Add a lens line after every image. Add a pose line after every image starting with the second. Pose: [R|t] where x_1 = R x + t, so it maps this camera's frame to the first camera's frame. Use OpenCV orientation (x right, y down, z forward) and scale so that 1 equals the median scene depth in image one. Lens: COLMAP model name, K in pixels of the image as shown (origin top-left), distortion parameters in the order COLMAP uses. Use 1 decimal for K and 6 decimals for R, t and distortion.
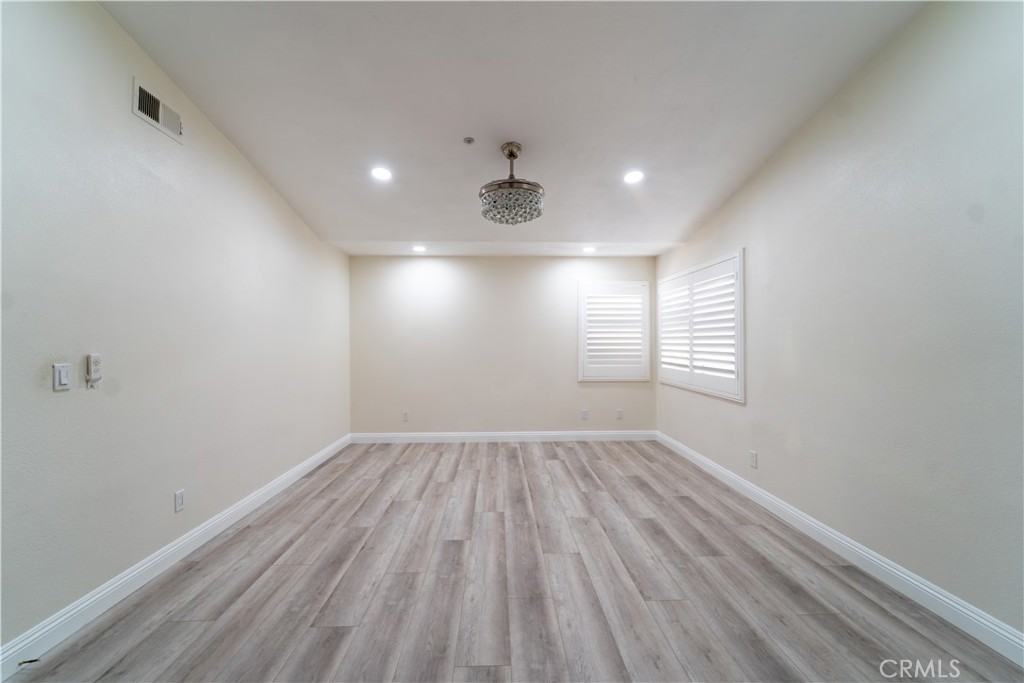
lens RADIAL K [[423.0, 0, 507.7], [0, 423.0, 340.7], [0, 0, 1]] dist [0.002392, -0.002014]
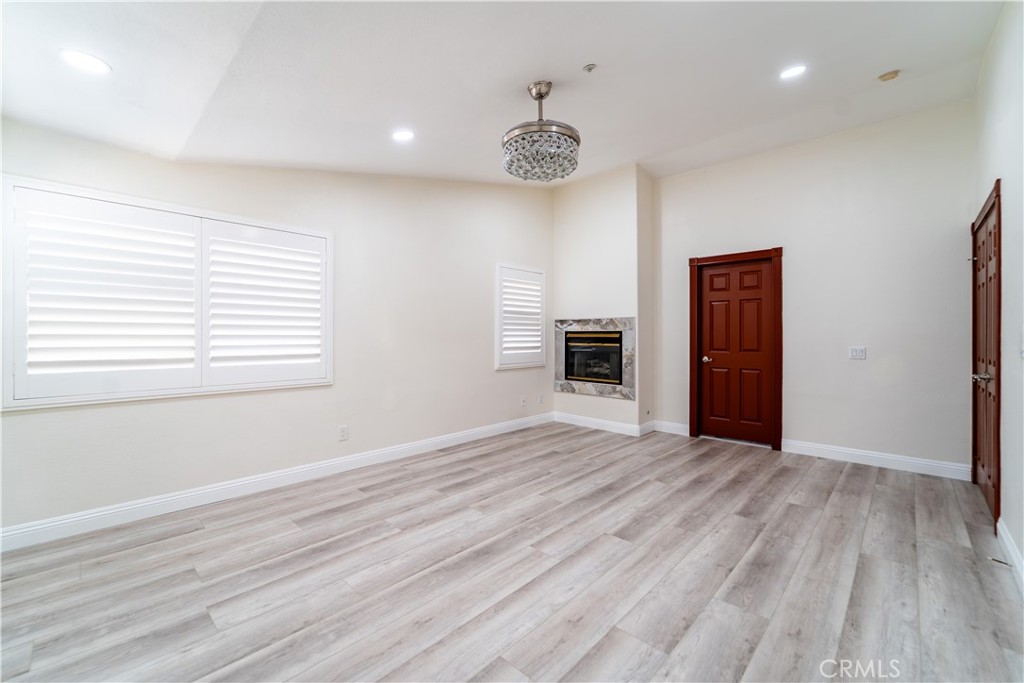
lens RADIAL K [[423.0, 0, 505.8], [0, 423.0, 338.3], [0, 0, 1]] dist [0.002392, -0.002014]
pose [[-0.708315, -0.001263, 0.705895, -0.555352], [-0.000499, 0.999999, 0.001288, 0.041022], [-0.705896, 0.000561, -0.708315, 1.711011]]
